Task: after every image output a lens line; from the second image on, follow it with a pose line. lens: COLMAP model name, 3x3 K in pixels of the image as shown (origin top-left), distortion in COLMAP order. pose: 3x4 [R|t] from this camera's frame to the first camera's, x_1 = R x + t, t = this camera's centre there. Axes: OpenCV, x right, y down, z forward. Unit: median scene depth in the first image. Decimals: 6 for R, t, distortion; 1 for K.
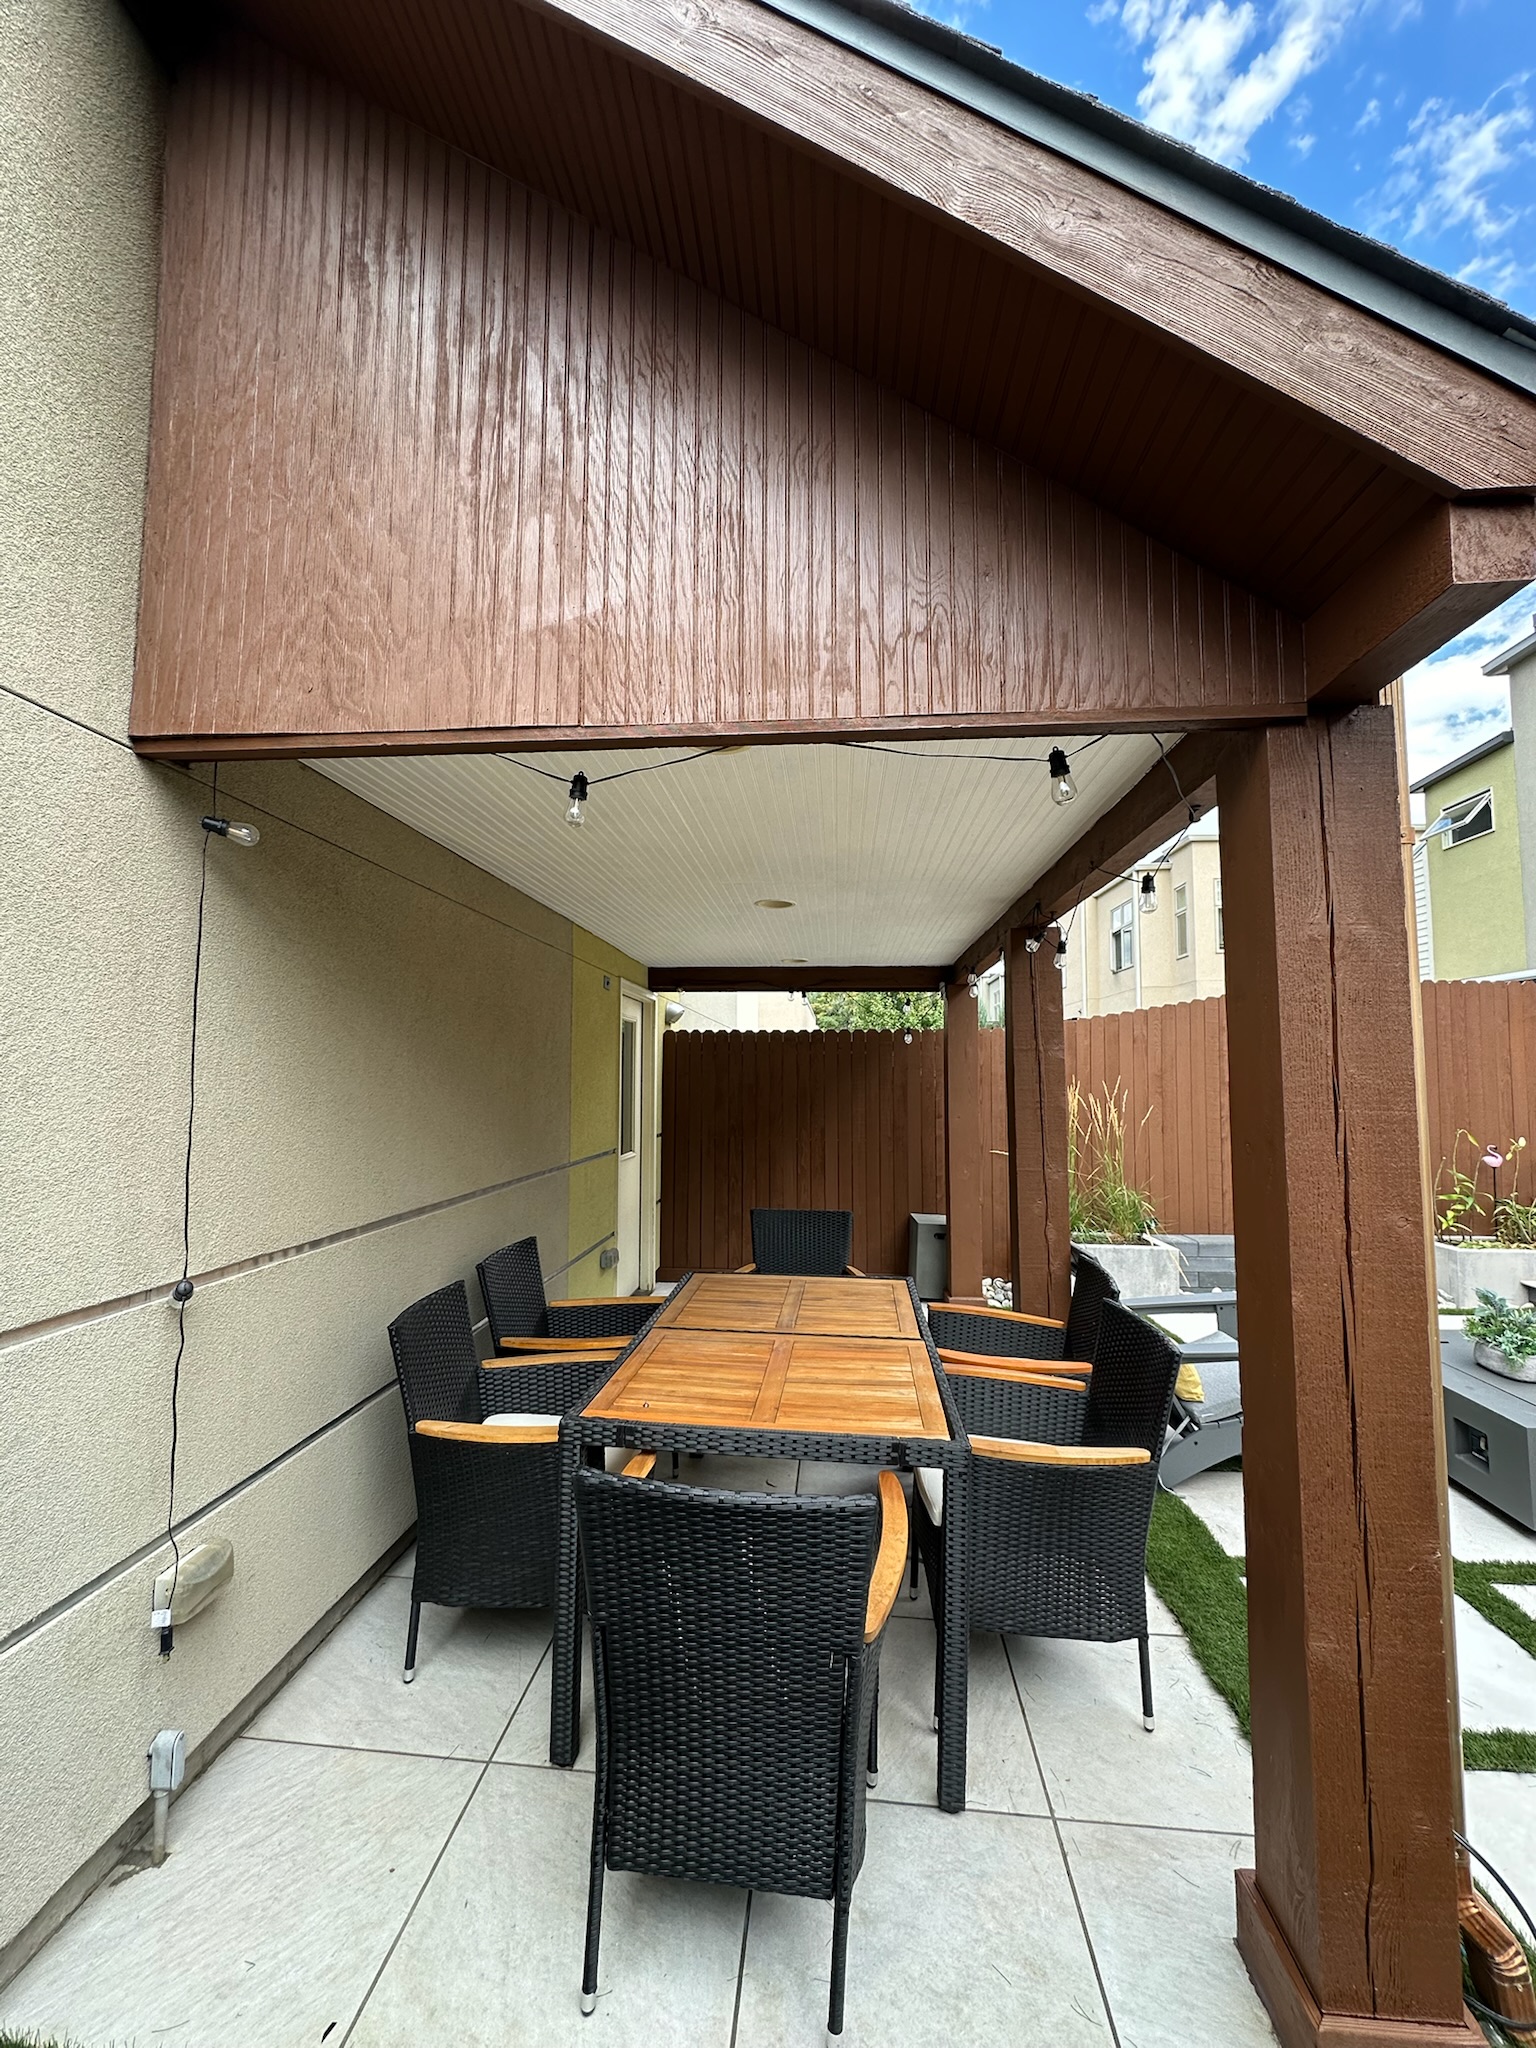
lens RADIAL K [[831.0, 0, 768.0], [0, 831.0, 1024.0], [0, 0, 1]] dist [-0.001002, -0.000095]
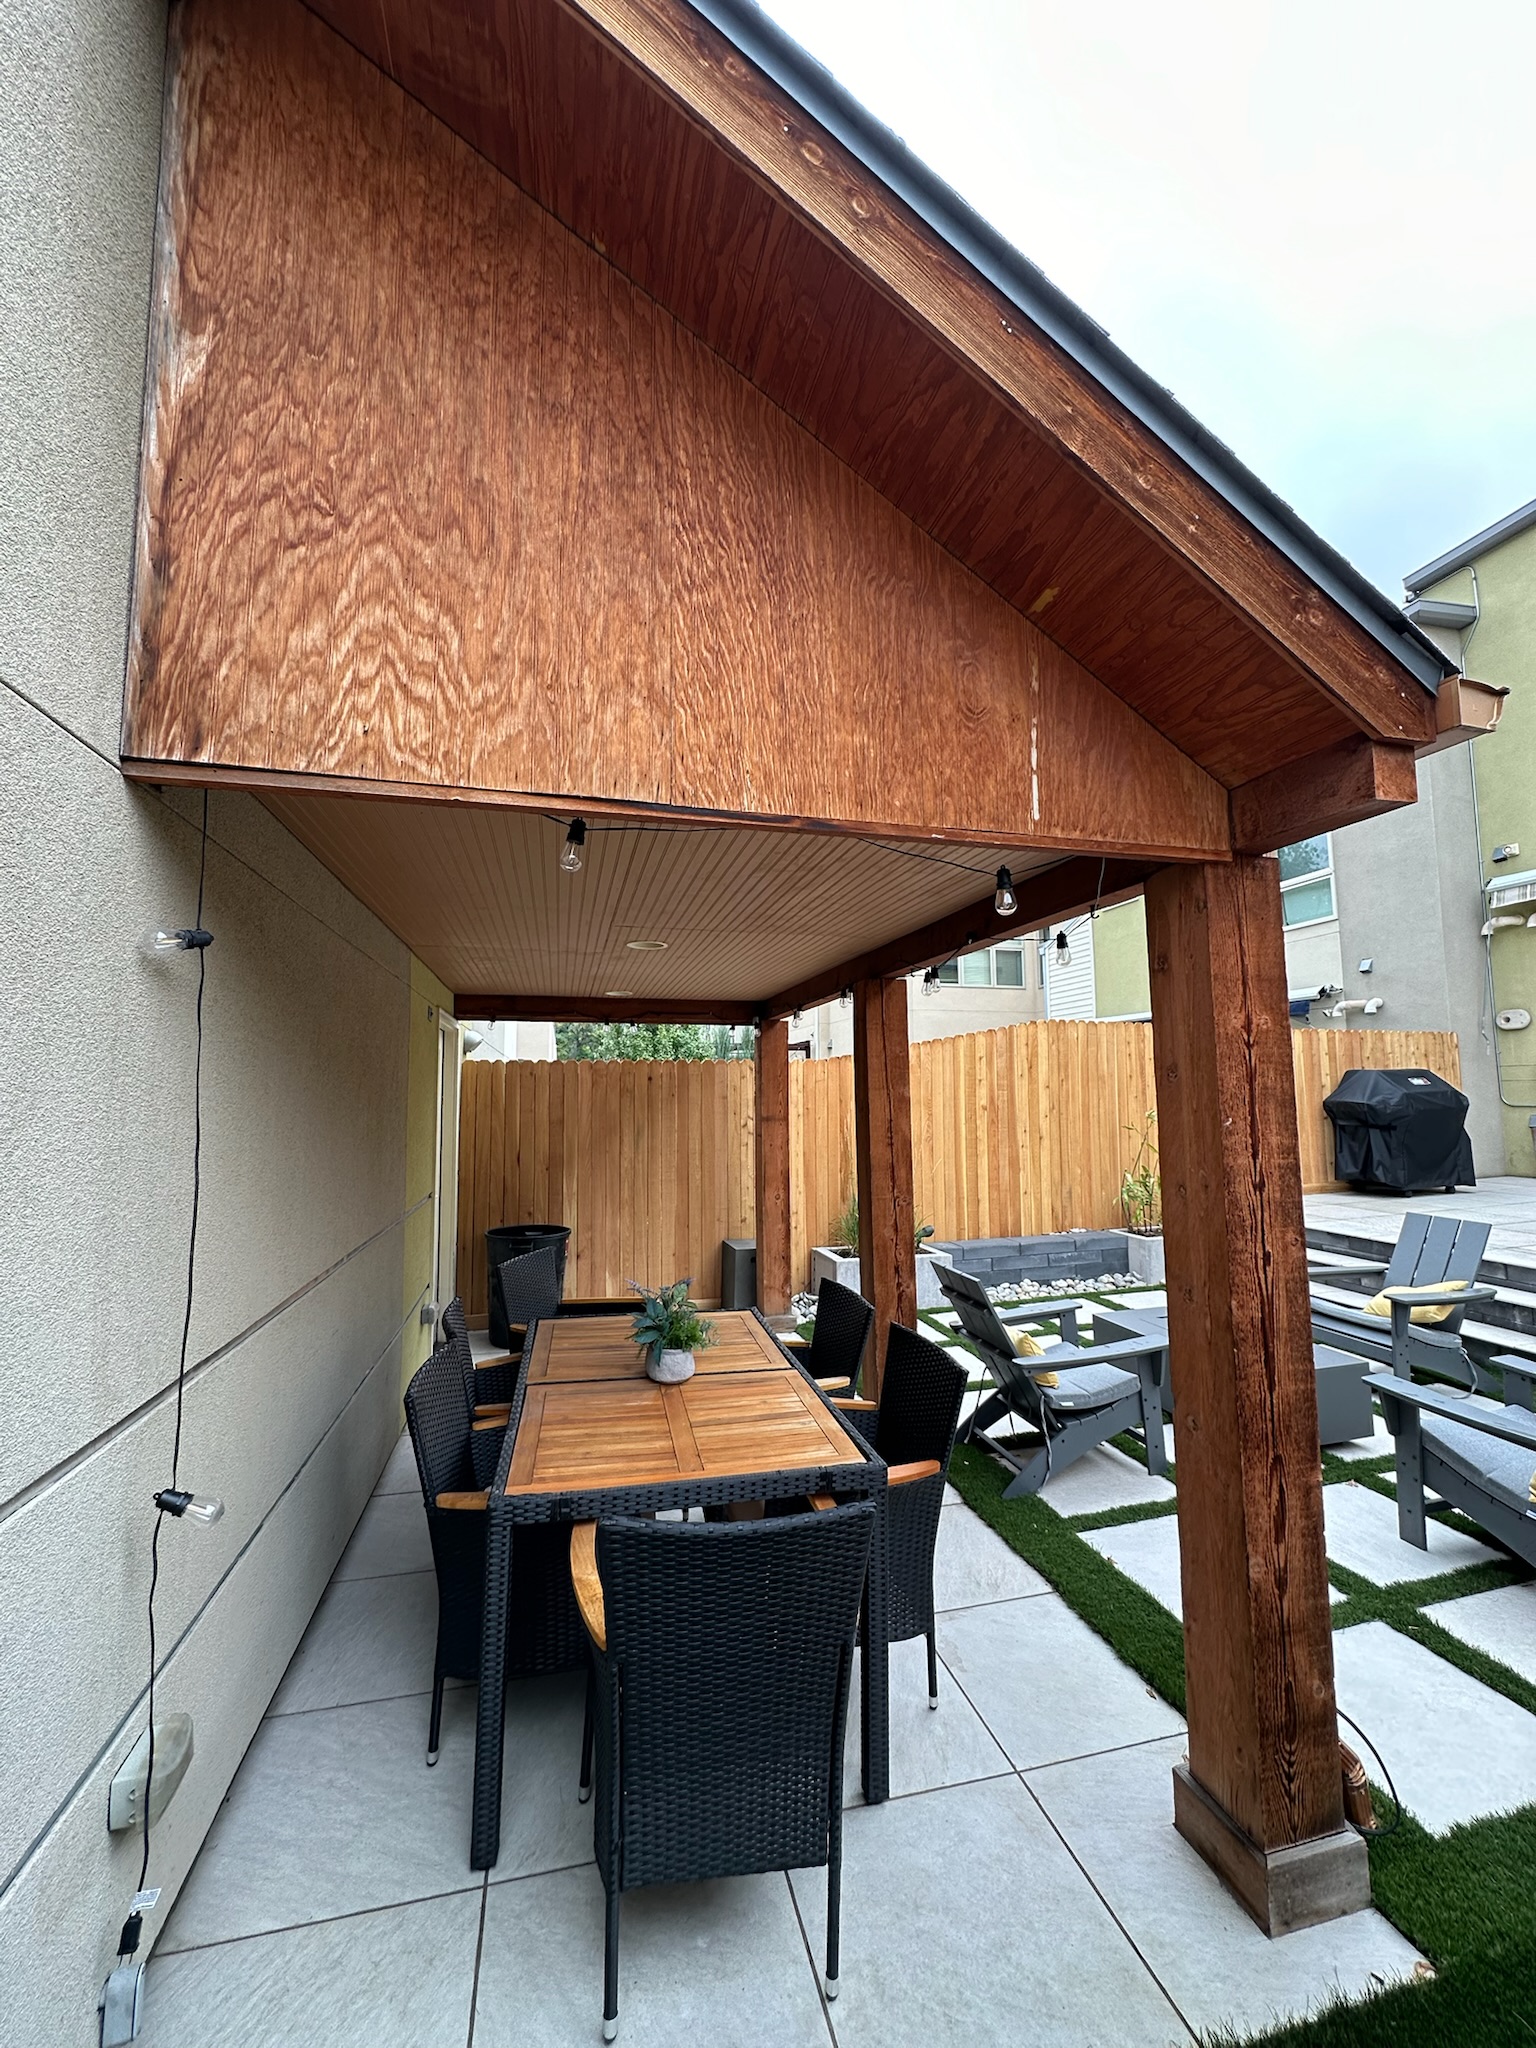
lens RADIAL K [[826.1, 0, 768.0], [0, 826.1, 1024.0], [0, 0, 1]] dist [-0.009818, 0.000187]
pose [[0.944127, 0.025126, 0.328624, -0.236485], [-0.018663, 0.999566, -0.022807, -0.040450], [-0.329054, 0.015400, 0.944185, 0.011461]]
